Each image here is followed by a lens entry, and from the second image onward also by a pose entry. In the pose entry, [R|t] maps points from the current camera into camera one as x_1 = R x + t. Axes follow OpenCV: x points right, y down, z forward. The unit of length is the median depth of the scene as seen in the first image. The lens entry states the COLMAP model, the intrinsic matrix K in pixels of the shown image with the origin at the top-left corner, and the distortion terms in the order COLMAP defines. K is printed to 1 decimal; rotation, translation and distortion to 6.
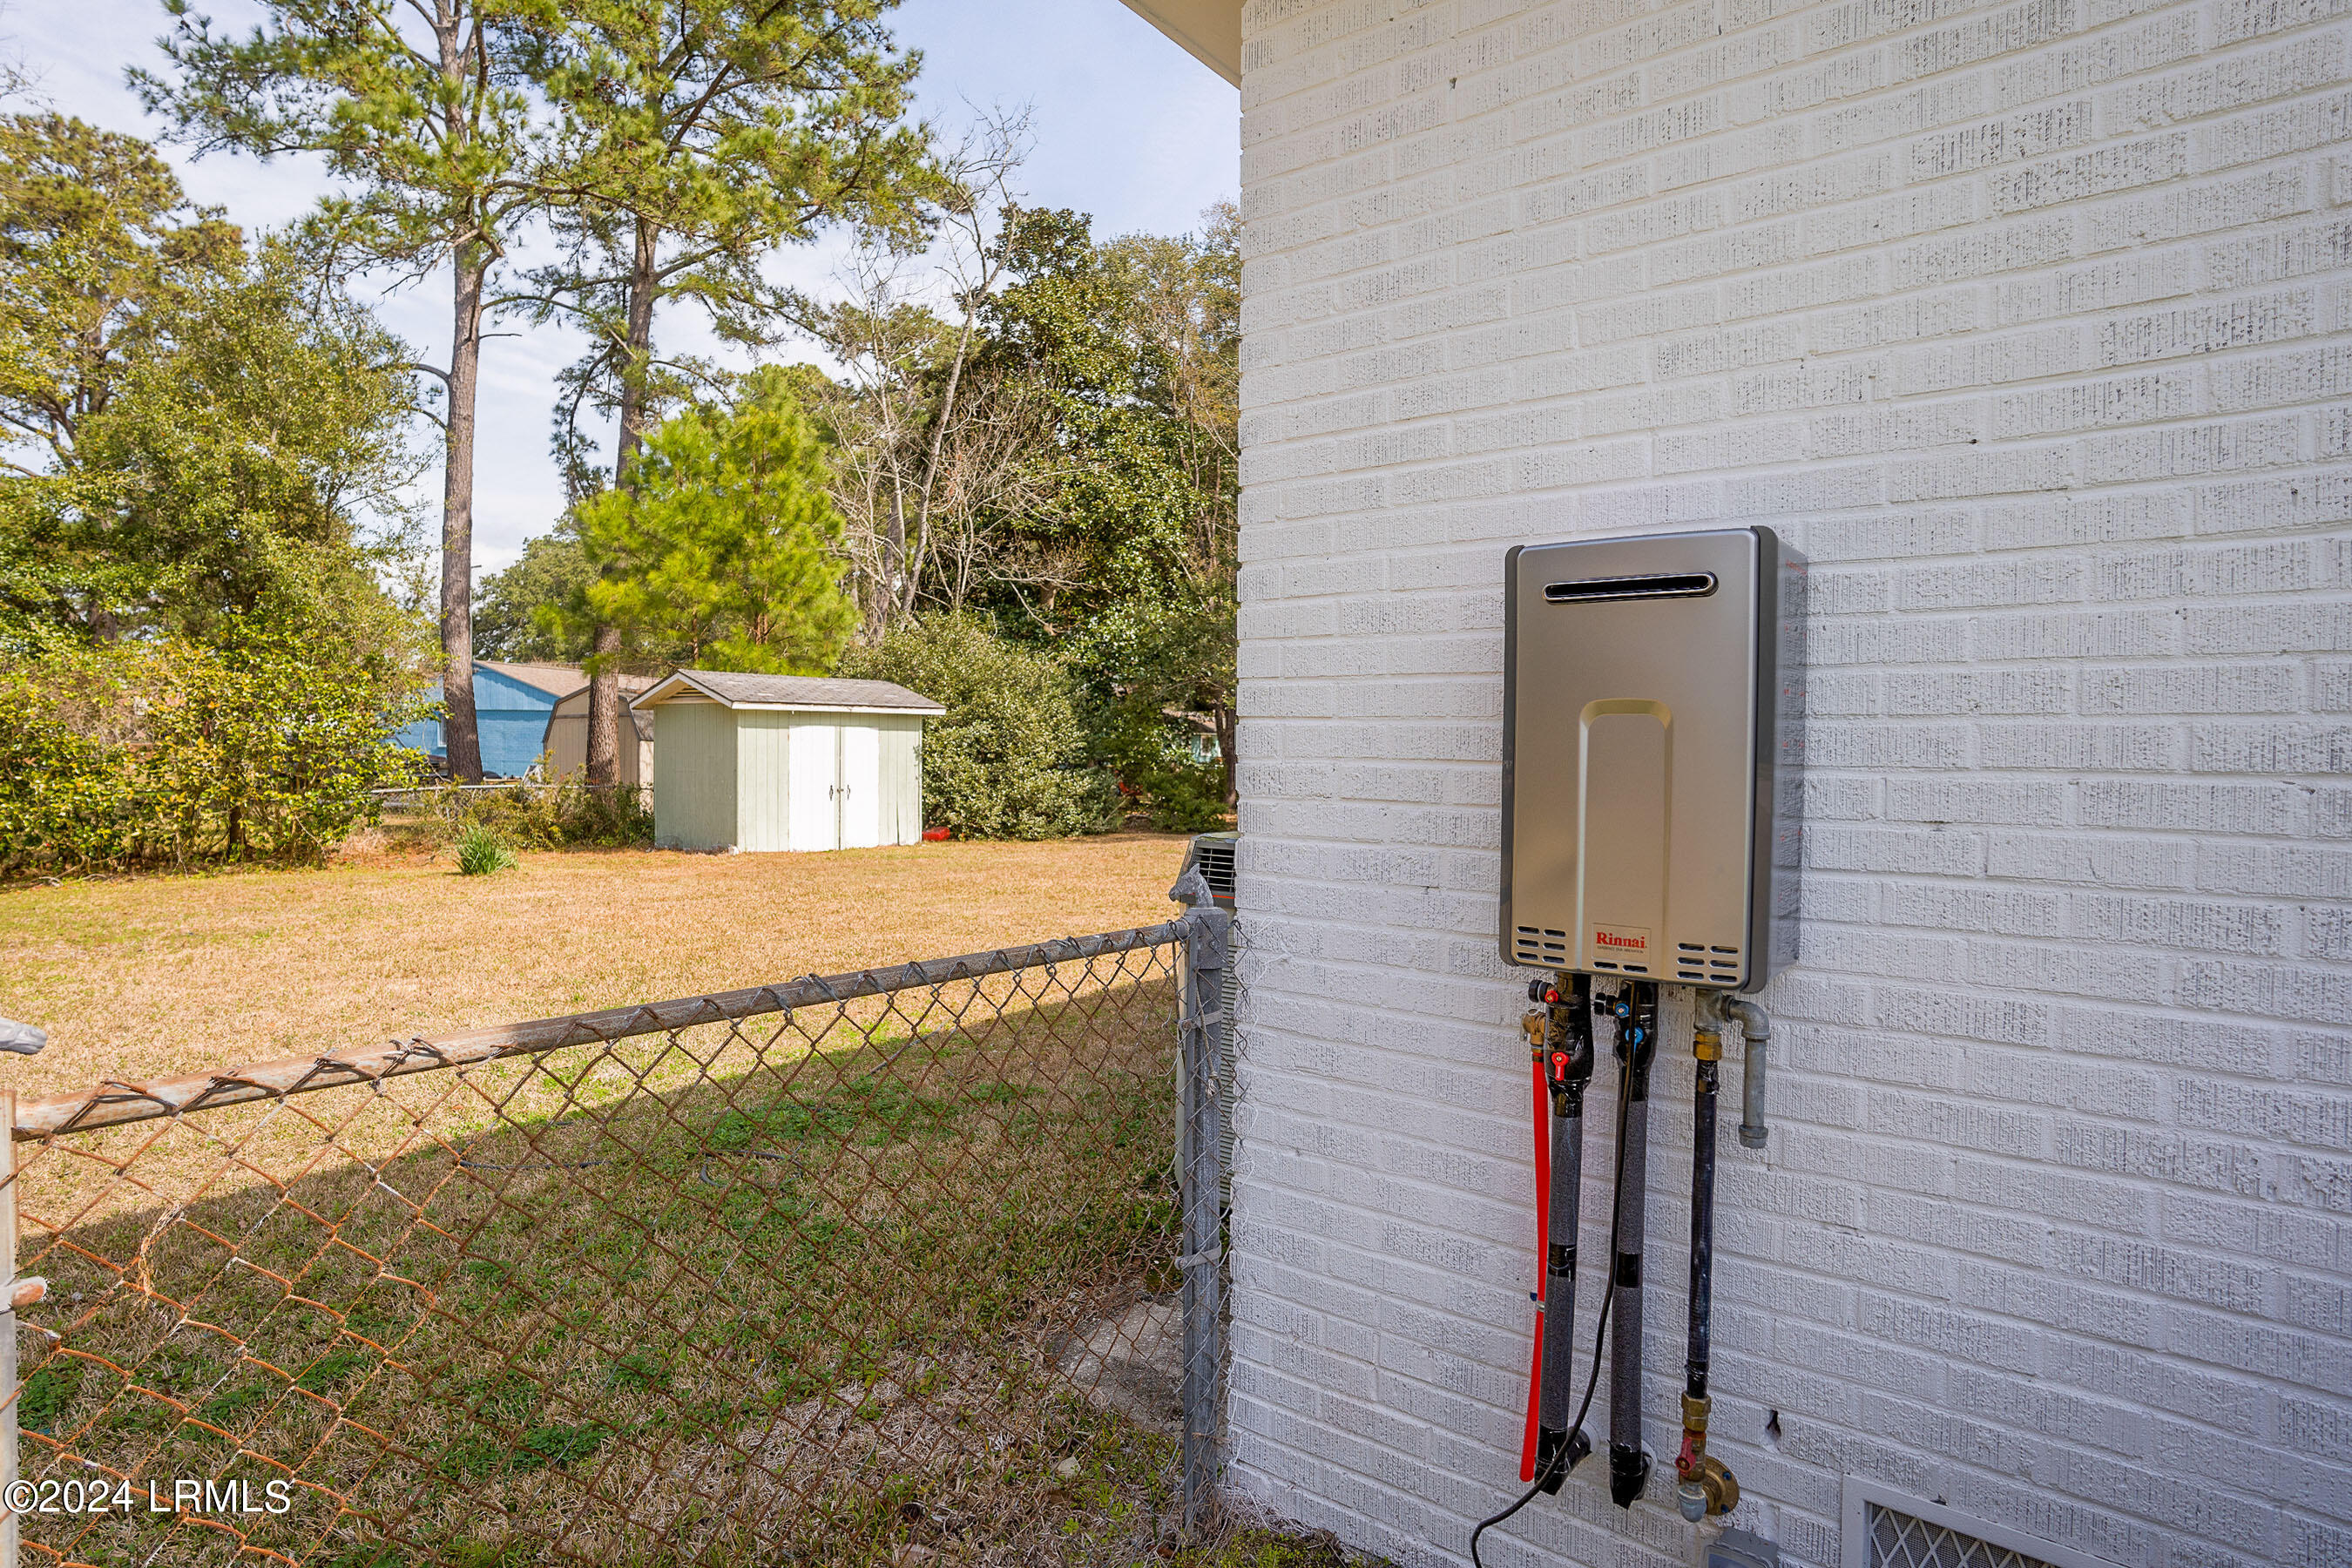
lens RADIAL K [[1230.7, 0, 1176.0], [0, 1230.7, 784.0], [0, 0, 1]] dist [-0.057125, 0.000458]
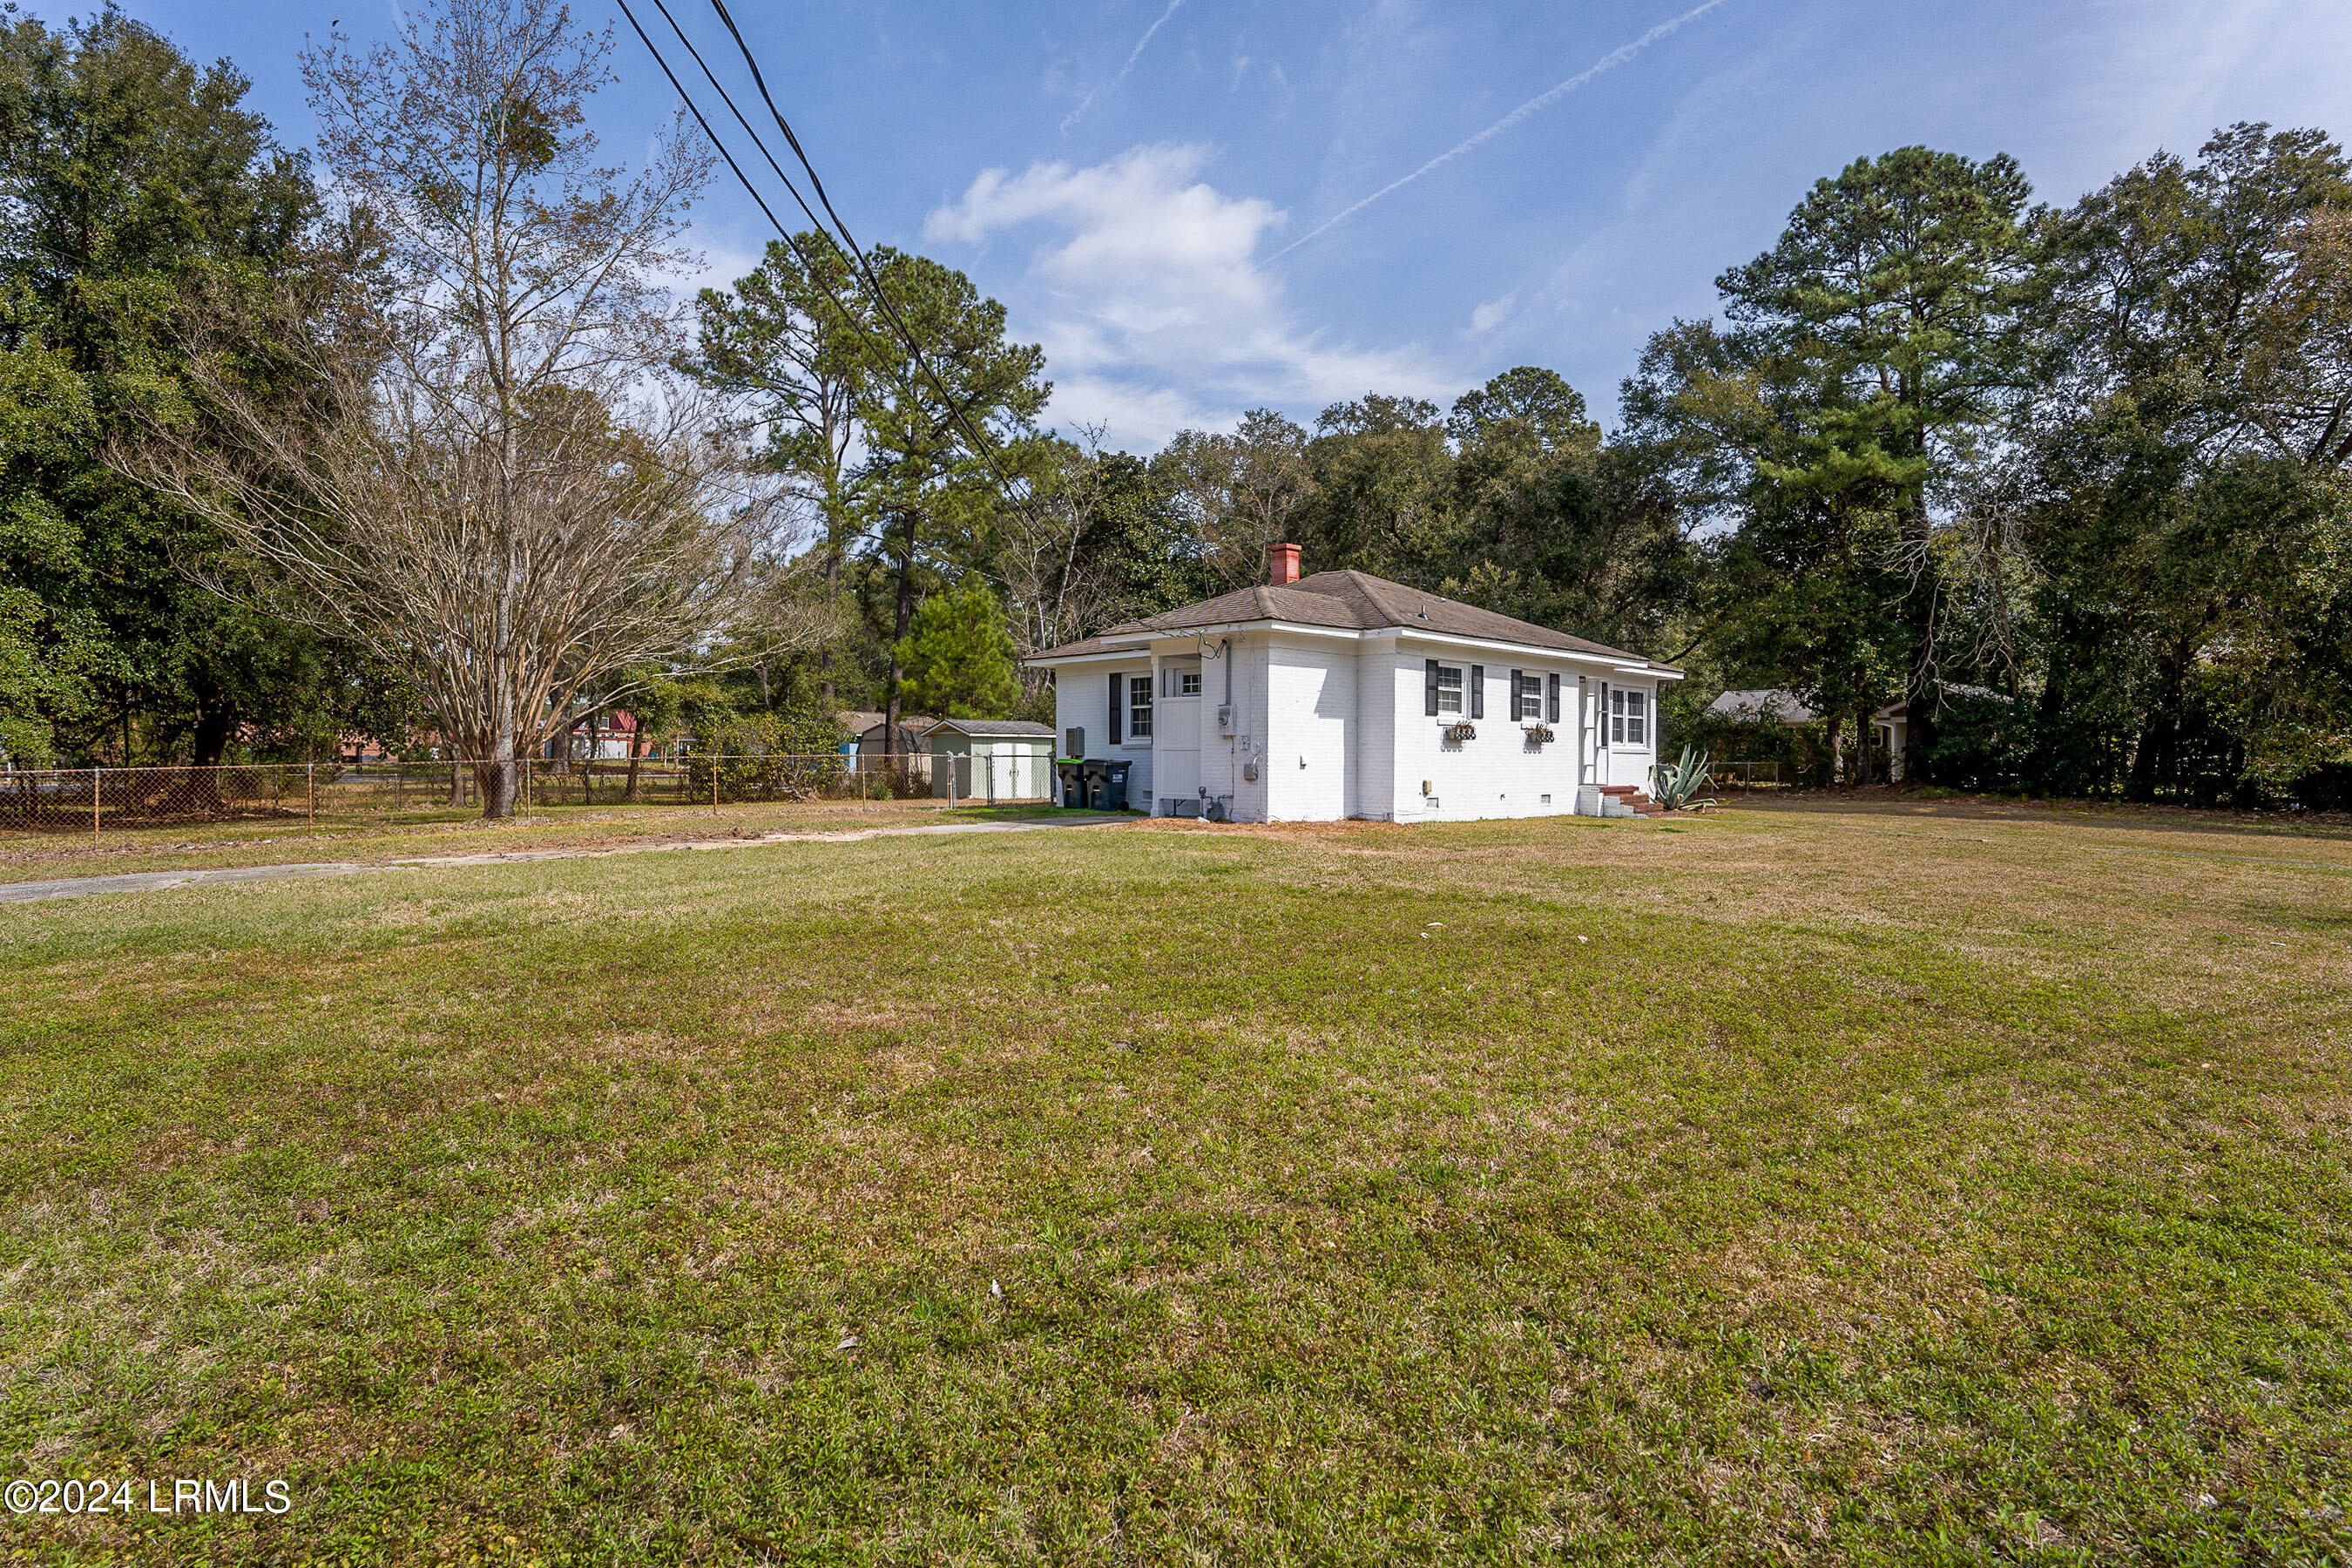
lens RADIAL K [[1230.7, 0, 1176.0], [0, 1230.7, 784.0], [0, 0, 1]] dist [-0.057125, 0.000458]
pose [[0.992696, -0.000314, -0.120645, 0.286631], [-0.001555, 0.999880, -0.015395, 0.060559], [0.120635, 0.015470, 0.992576, -1.175079]]
